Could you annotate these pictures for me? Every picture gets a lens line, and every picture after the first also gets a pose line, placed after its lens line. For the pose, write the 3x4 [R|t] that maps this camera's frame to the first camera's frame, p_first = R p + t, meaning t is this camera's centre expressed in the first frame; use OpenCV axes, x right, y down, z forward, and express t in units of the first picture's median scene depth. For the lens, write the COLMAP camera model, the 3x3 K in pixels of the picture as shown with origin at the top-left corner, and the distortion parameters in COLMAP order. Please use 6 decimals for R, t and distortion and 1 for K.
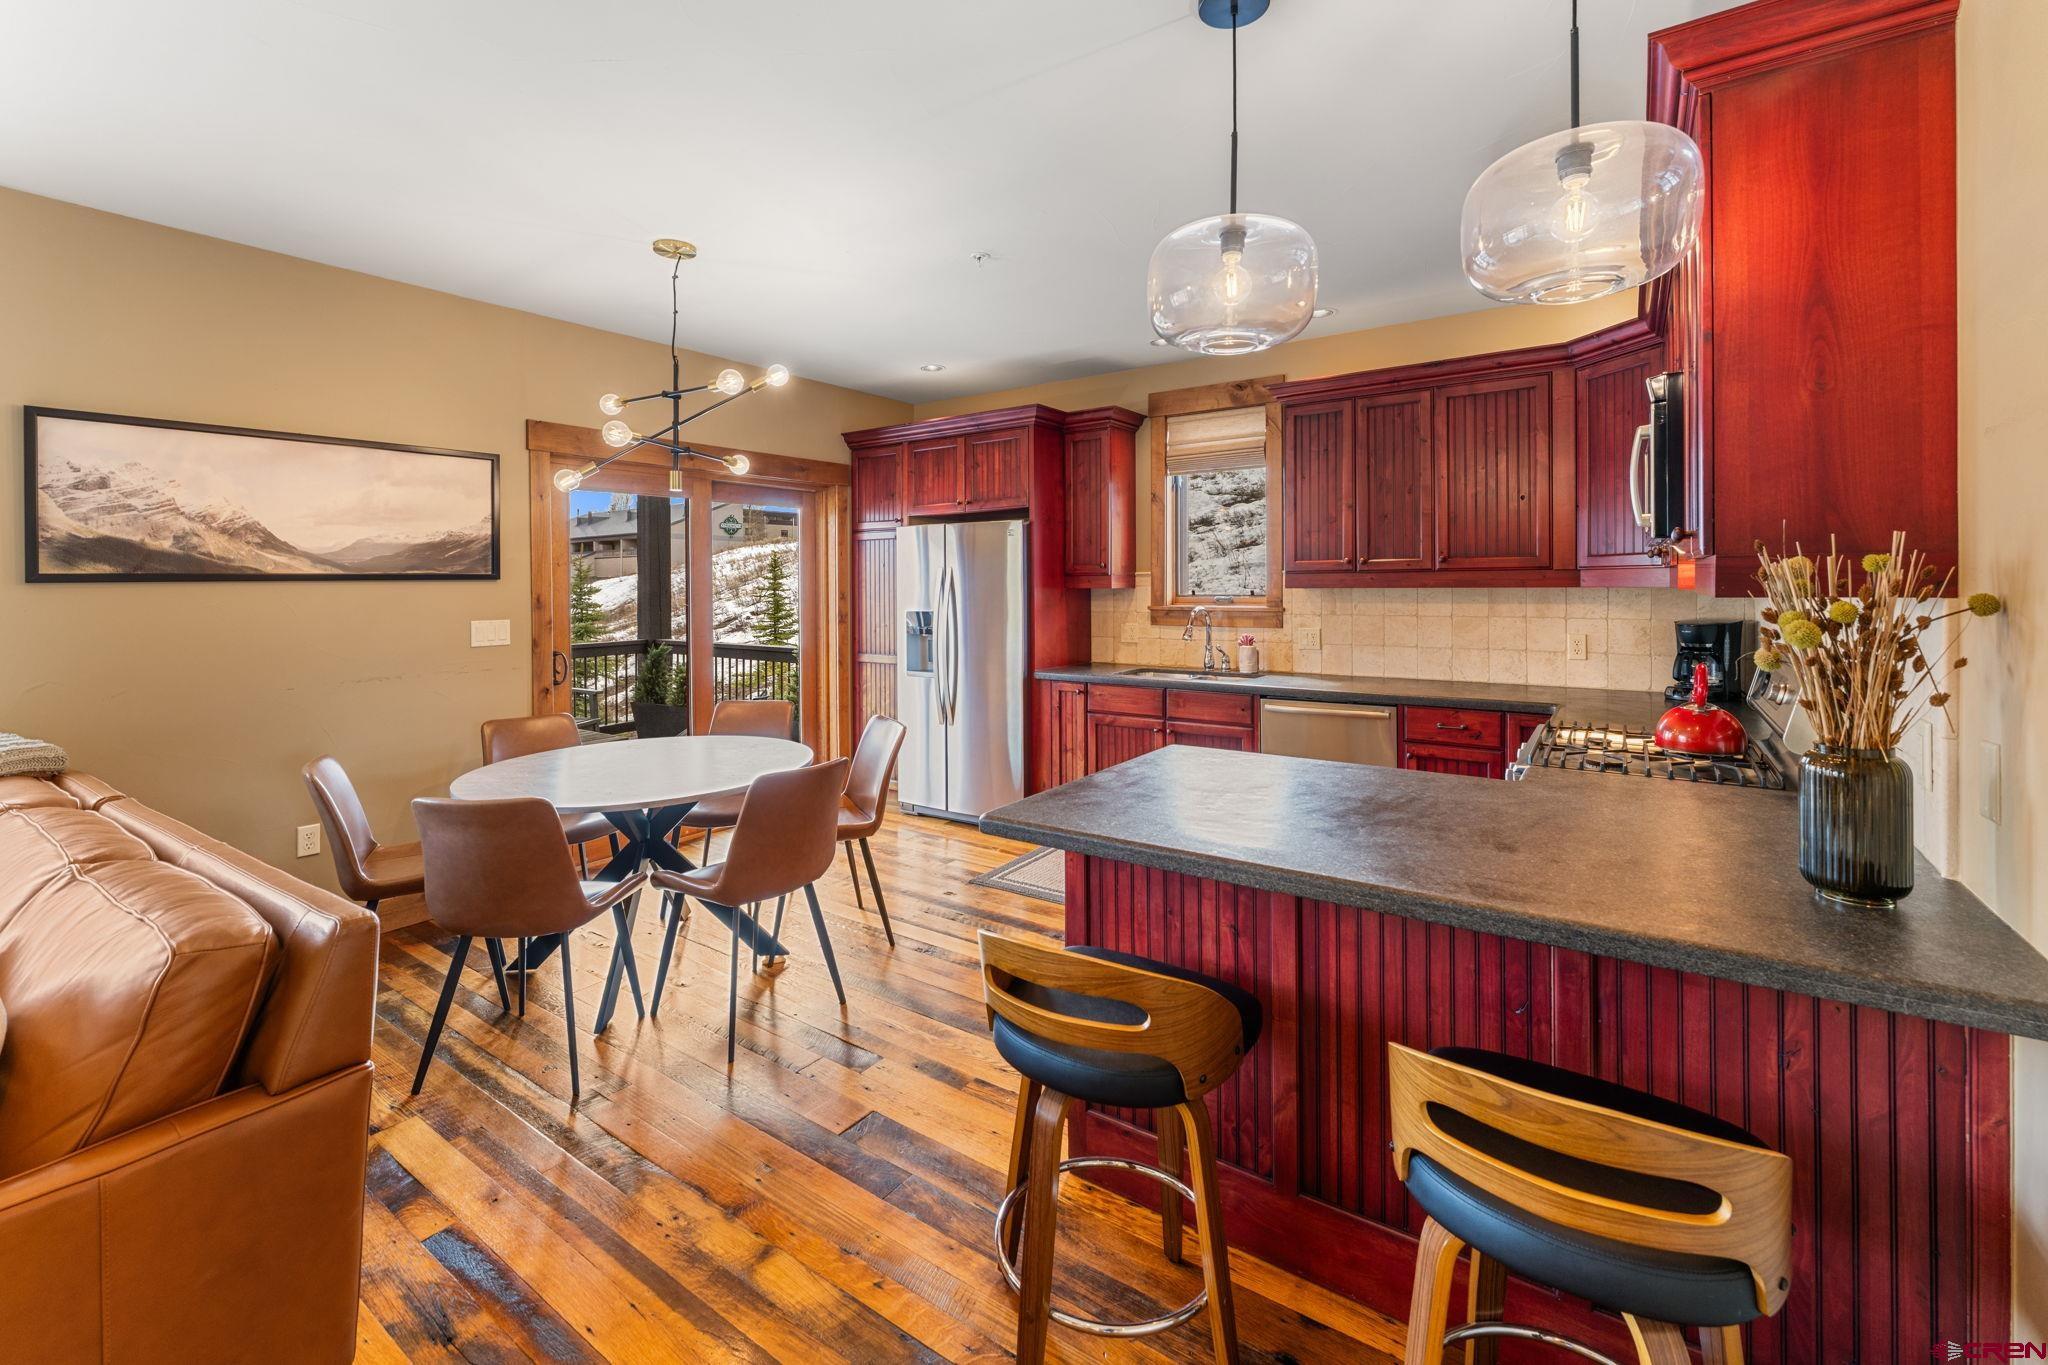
lens RADIAL K [[884.8, 0, 997.7], [0, 884.8, 588.8], [0, 0, 1]] dist [0.000263, -0.000182]
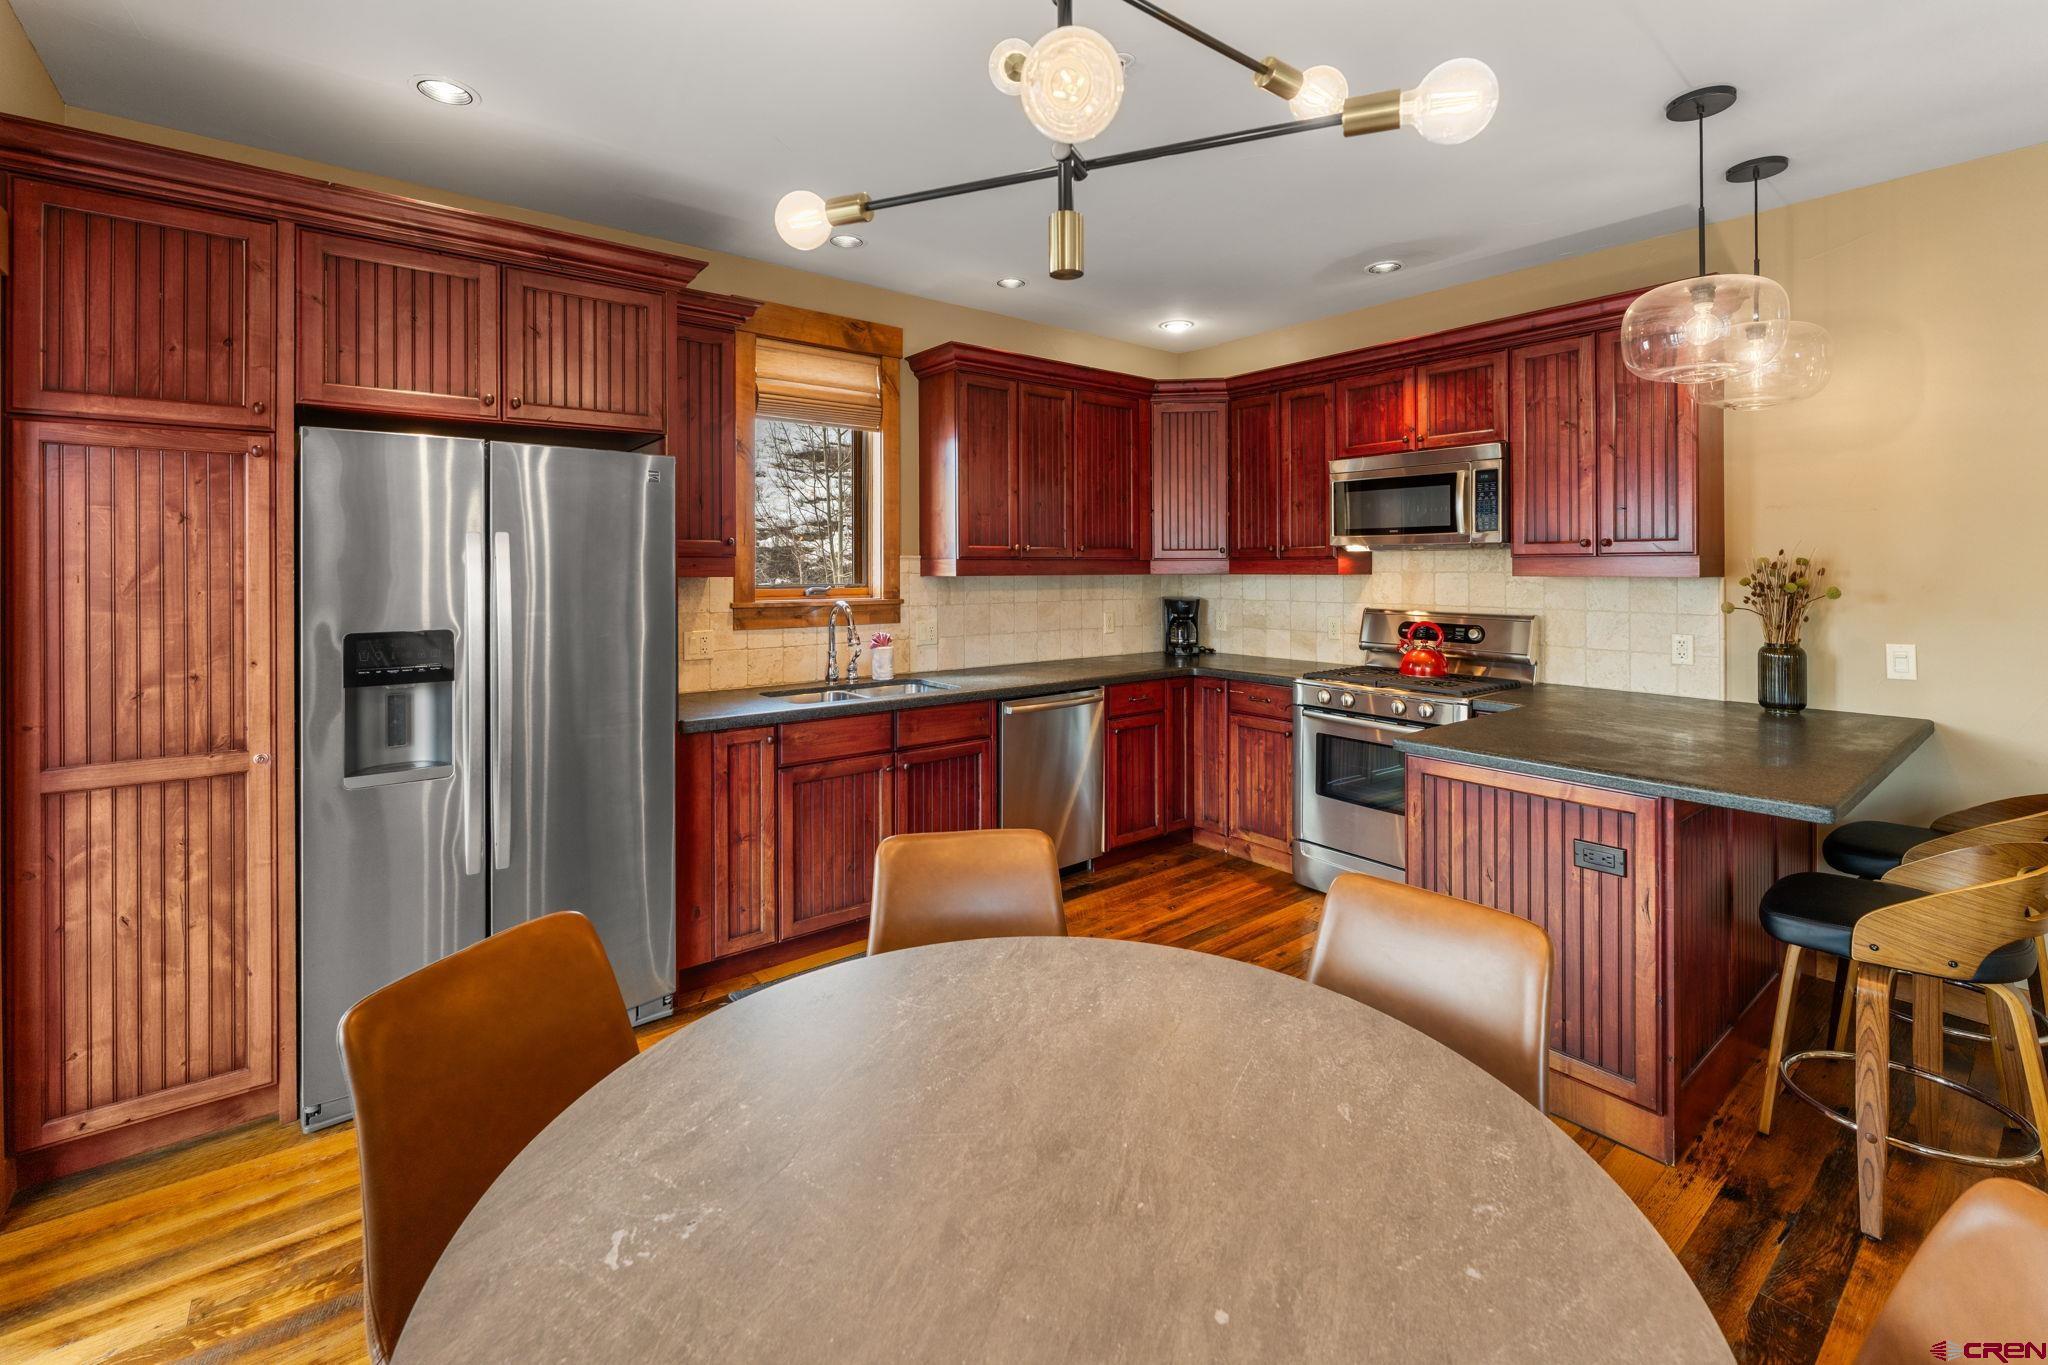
lens RADIAL K [[902.1, 0, 1028.6], [0, 902.1, 567.5], [0, 0, 1]] dist [0.000034, 0.000025]
pose [[0.246800, 0.006775, 0.969043, -0.570661], [0.003970, 0.999960, -0.008002, -0.001758], [-0.969058, 0.005822, 0.246763, 0.767181]]
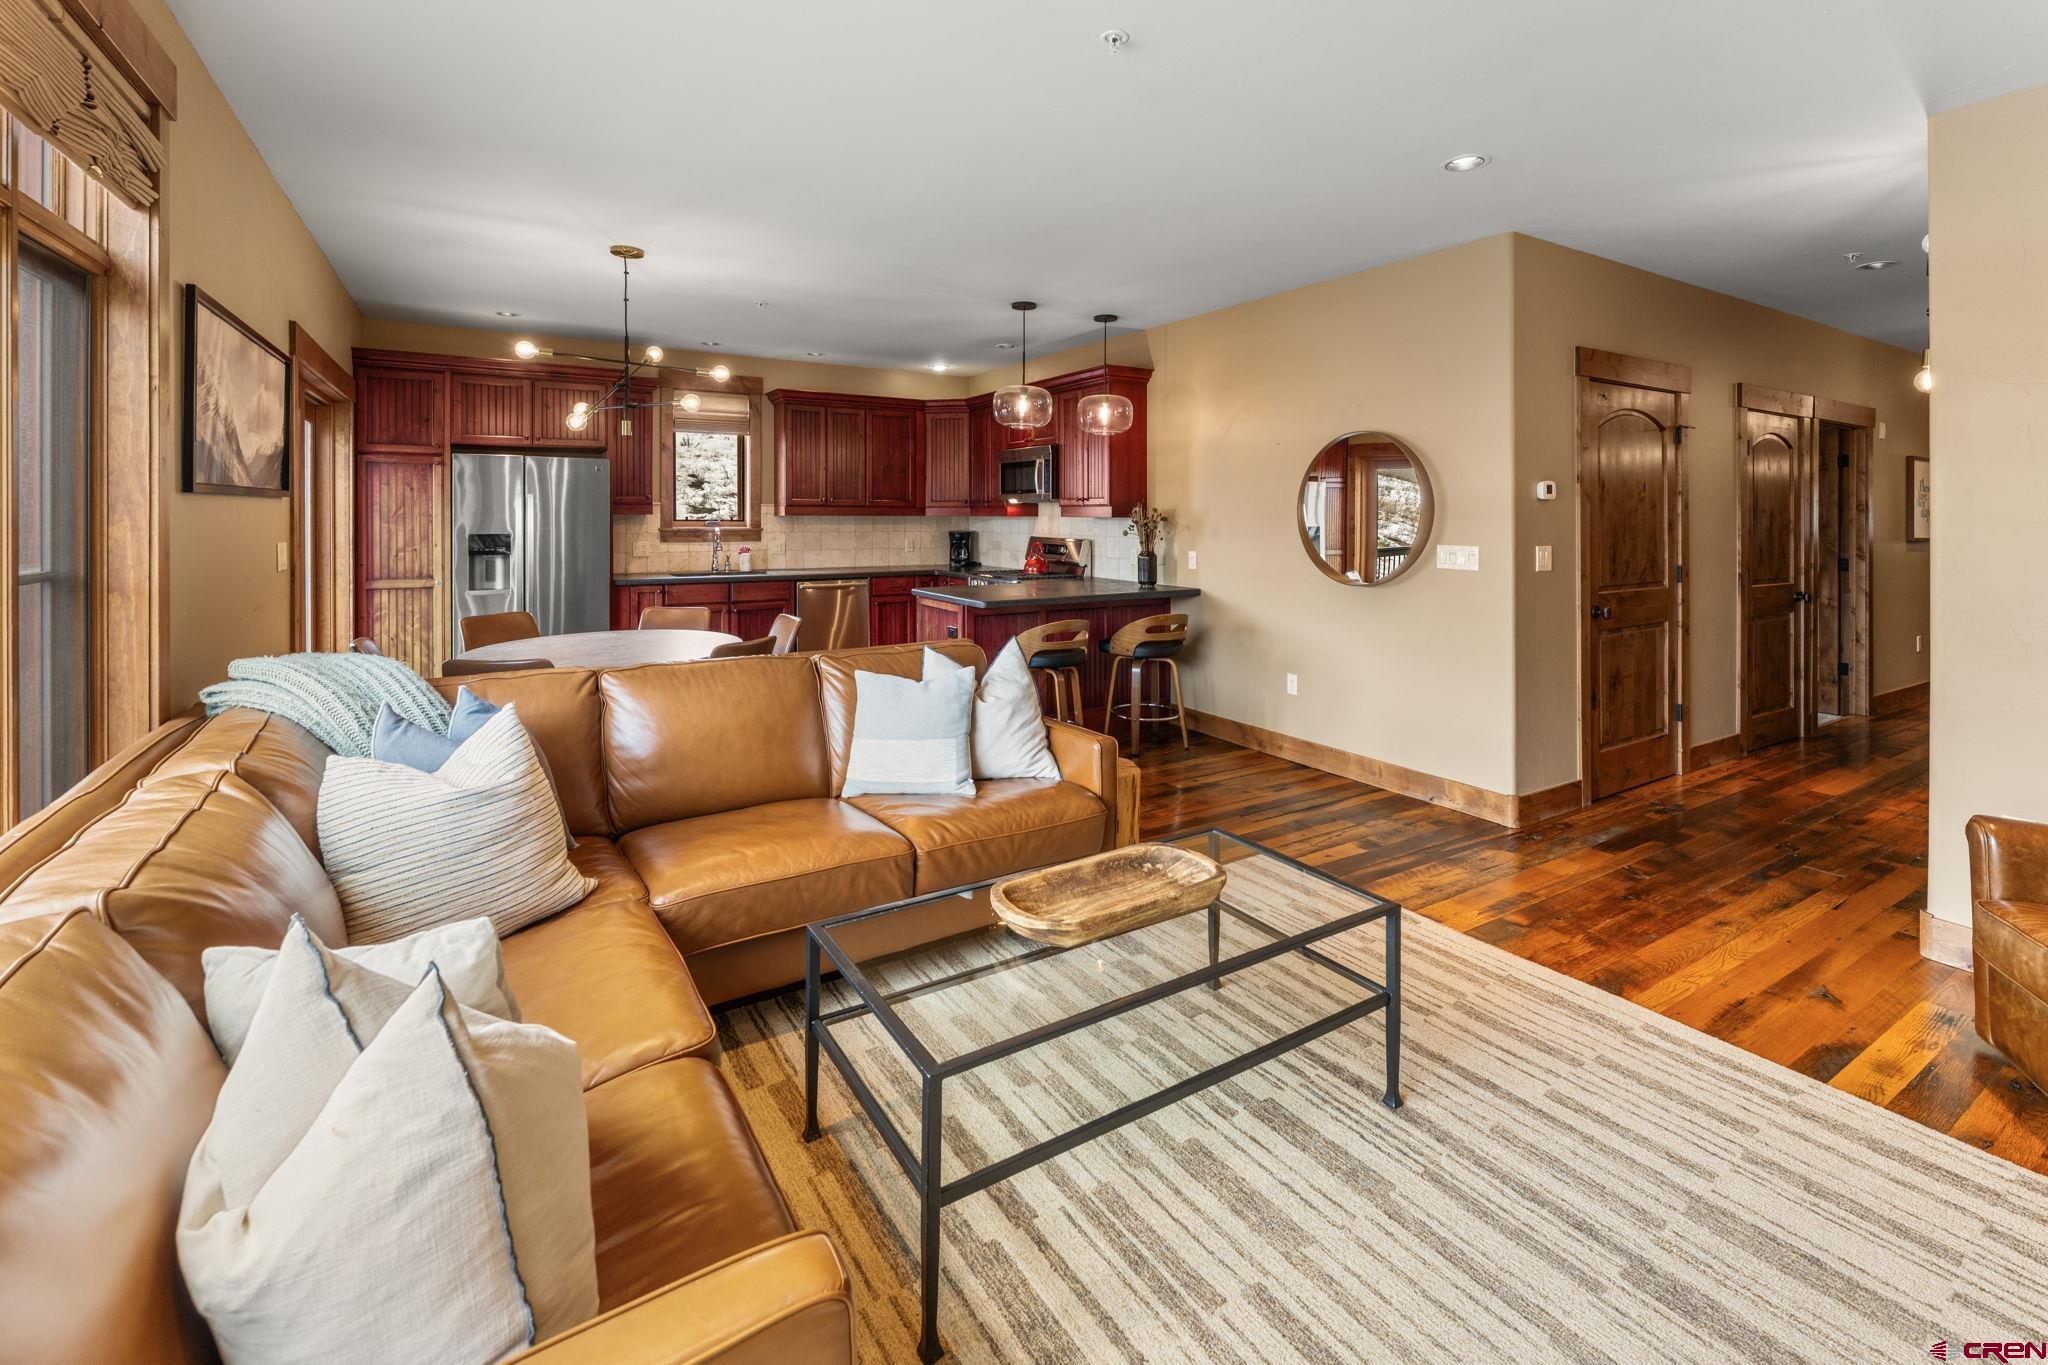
lens RADIAL K [[927.2, 0, 1050.8], [0, 927.2, 523.8], [0, 0, 1]] dist [-0.001216, -0.000176]
pose [[0.358157, -0.000068, 0.933662, -1.166999], [-0.003715, 0.999992, 0.001498, 0.011044], [-0.933654, -0.004005, 0.358153, -0.061909]]
